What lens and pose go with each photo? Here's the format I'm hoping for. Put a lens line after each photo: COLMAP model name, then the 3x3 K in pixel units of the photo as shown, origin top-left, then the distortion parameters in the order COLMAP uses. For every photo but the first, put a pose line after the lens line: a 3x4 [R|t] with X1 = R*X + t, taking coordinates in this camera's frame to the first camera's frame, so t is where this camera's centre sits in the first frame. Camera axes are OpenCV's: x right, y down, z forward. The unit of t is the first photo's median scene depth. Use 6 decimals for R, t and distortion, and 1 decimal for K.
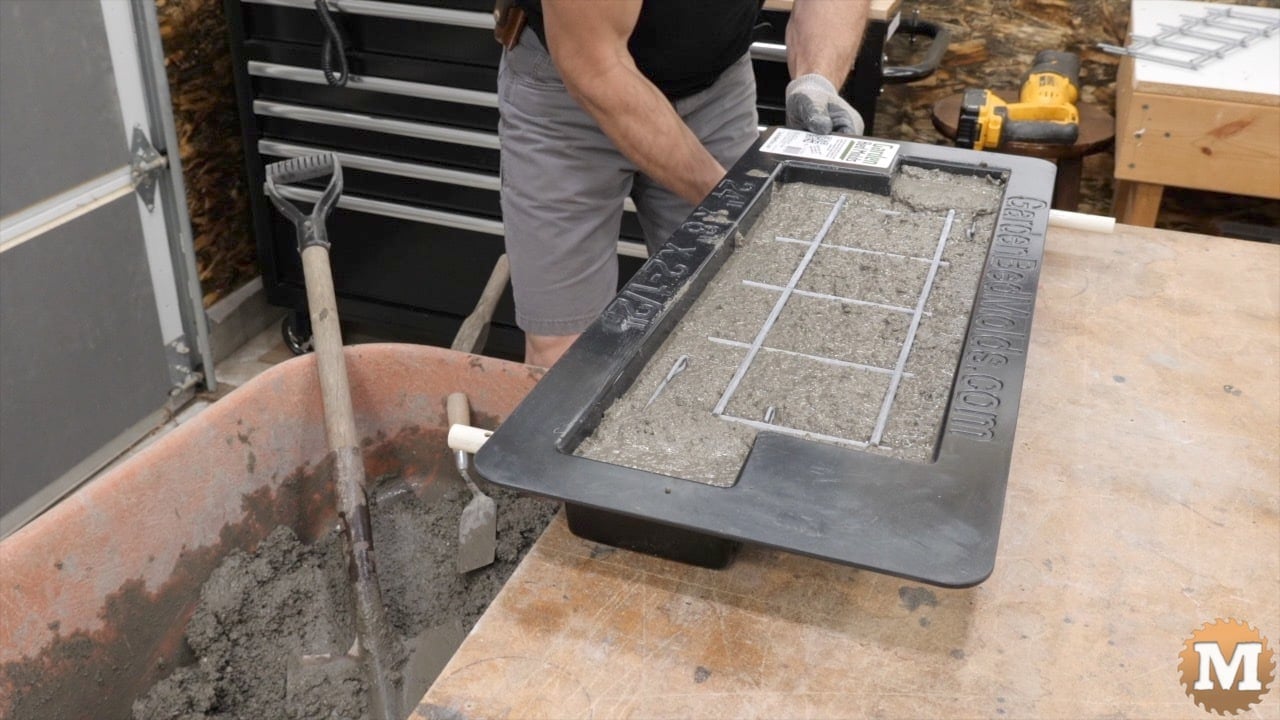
lens RADIAL K [[1181.1, 0, 638.3], [0, 1181.1, 360.4], [0, 0, 1]] dist [-0.010534, 0.000000]
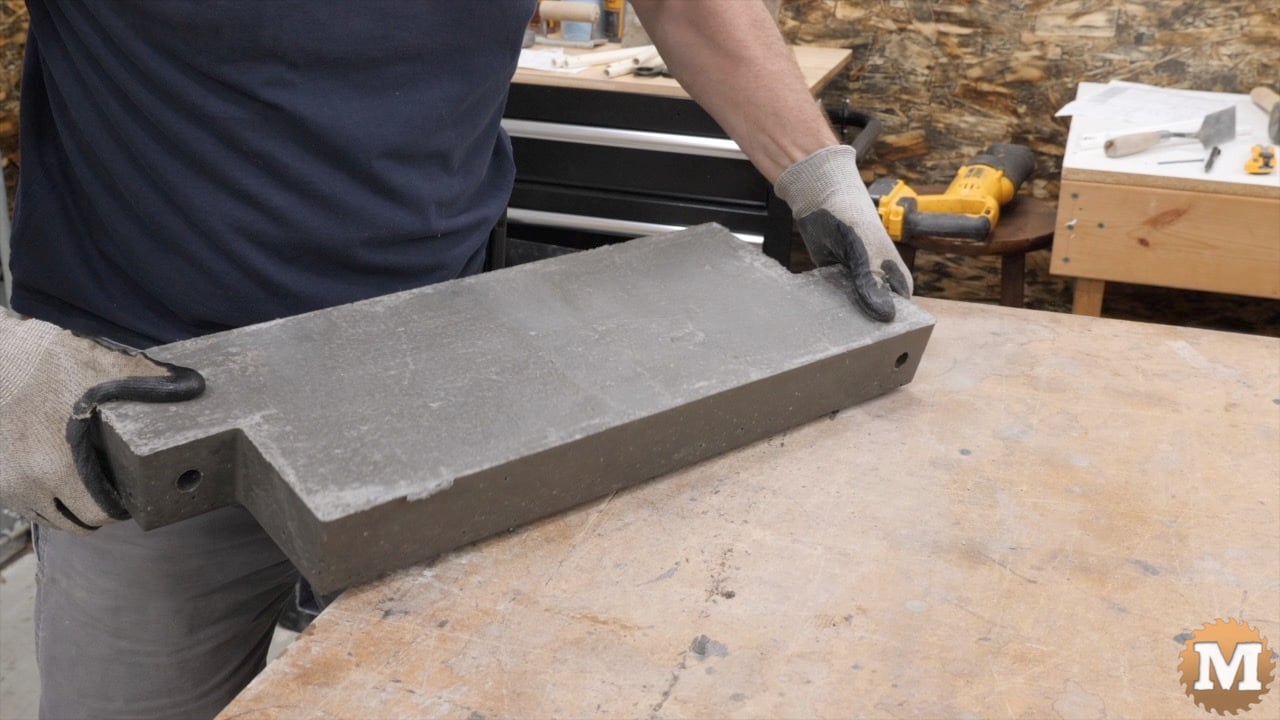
lens RADIAL K [[1438.5, 0, 639.2], [0, 1438.5, 357.2], [0, 0, 1]] dist [-0.007905, 0.000000]
pose [[0.999489, -0.012046, 0.029604, 0.043094], [0.015541, 0.992553, -0.120819, 0.030380], [-0.027928, 0.121217, 0.992233, -0.066001]]
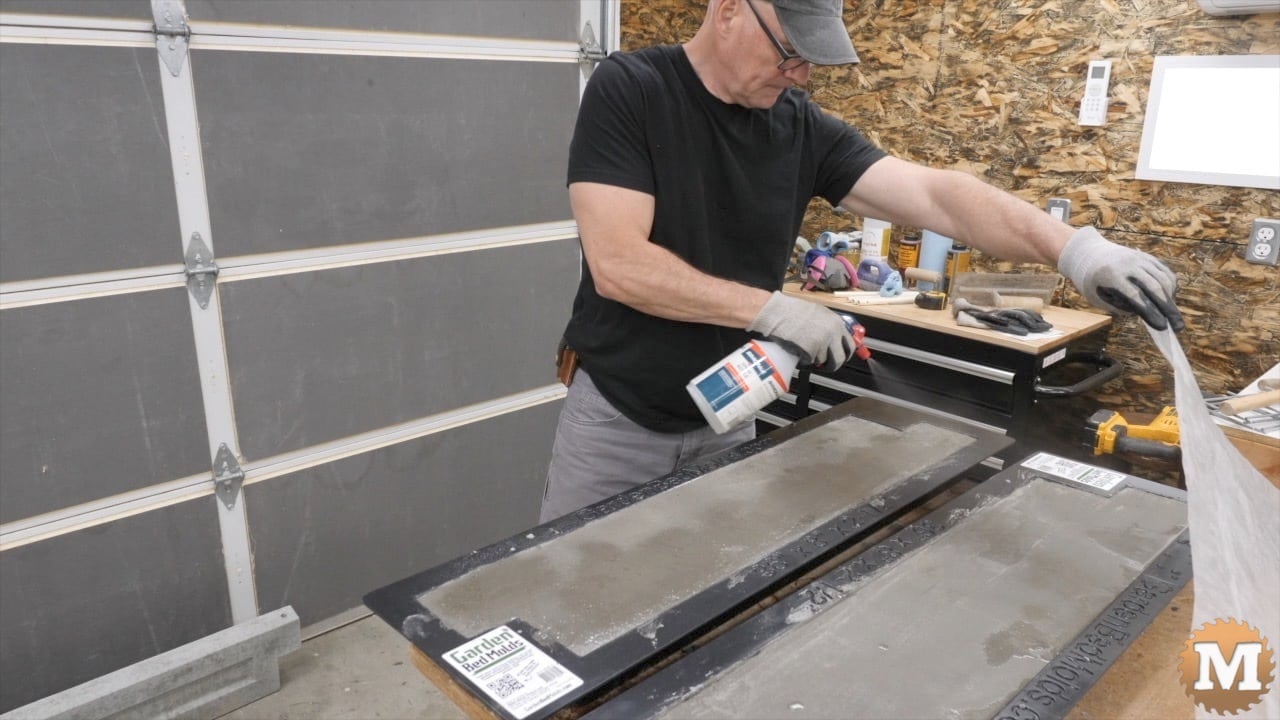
lens RADIAL K [[902.3, 0, 638.4], [0, 902.3, 362.4], [0, 0, 1]] dist [0.004265, -0.004325]
pose [[0.888300, 0.129464, -0.440639, 0.225037], [-0.217651, 0.963532, -0.155674, -0.001345], [0.404416, 0.234190, 0.884083, -0.141088]]
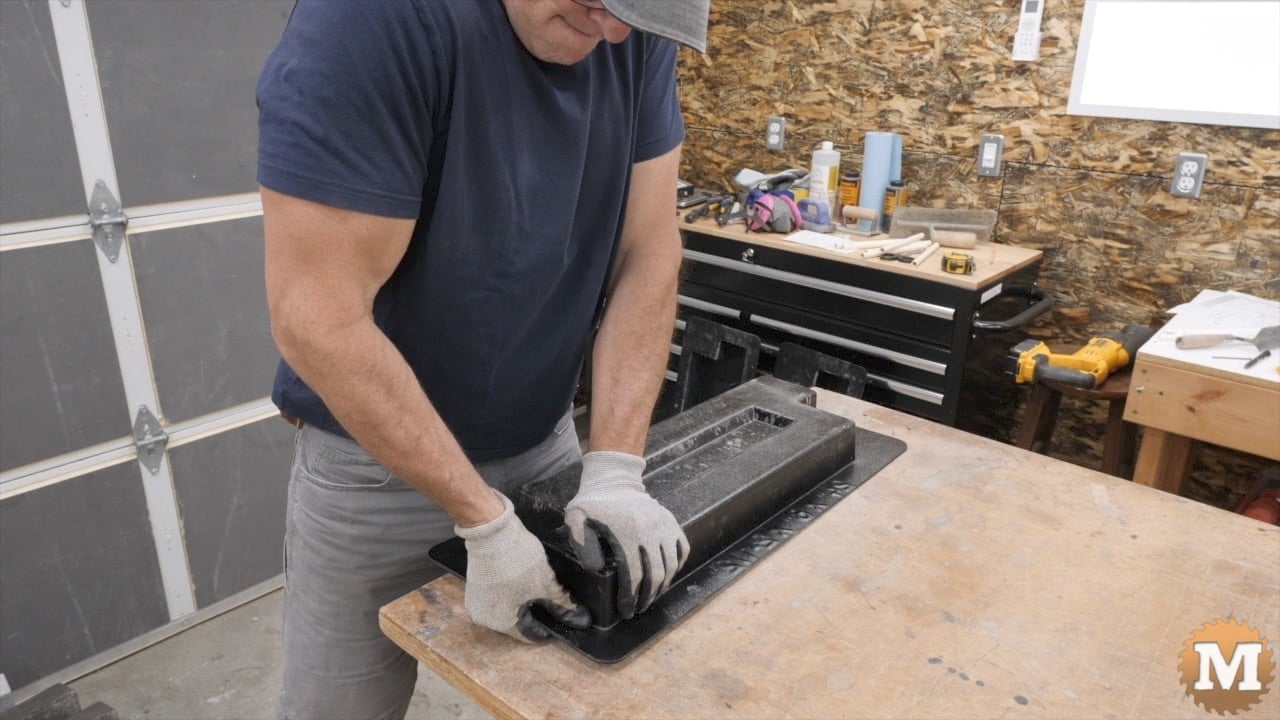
lens RADIAL K [[902.3, 0, 639.0], [0, 902.3, 361.9], [0, 0, 1]] dist [0.004265, -0.004325]
pose [[0.927213, 0.128876, -0.351663, 0.193350], [-0.178288, 0.977605, -0.111815, -0.001846], [0.329377, 0.166373, 0.929425, -0.135600]]
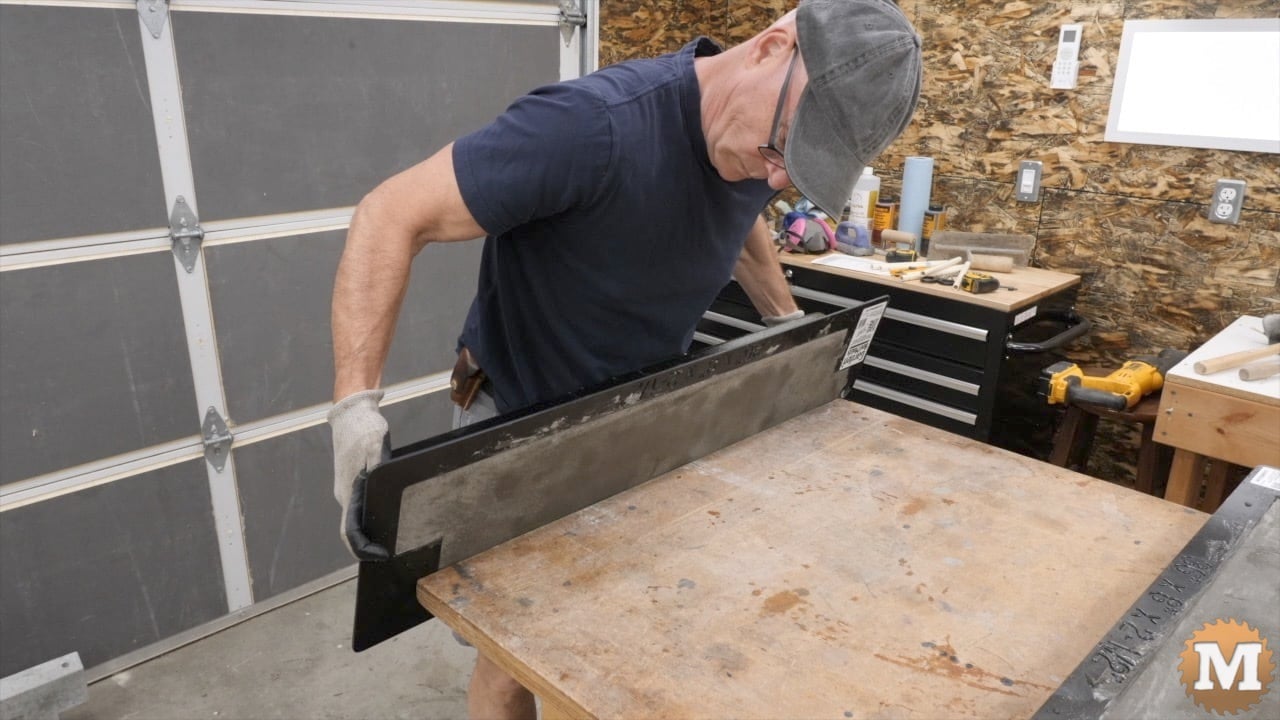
lens RADIAL K [[902.3, 0, 638.5], [0, 902.3, 361.8], [0, 0, 1]] dist [0.004265, -0.004325]
pose [[0.901702, 0.136415, -0.410273, 0.224525], [-0.205587, 0.970060, -0.129296, 0.013269], [0.380351, 0.200933, 0.902751, -0.161351]]
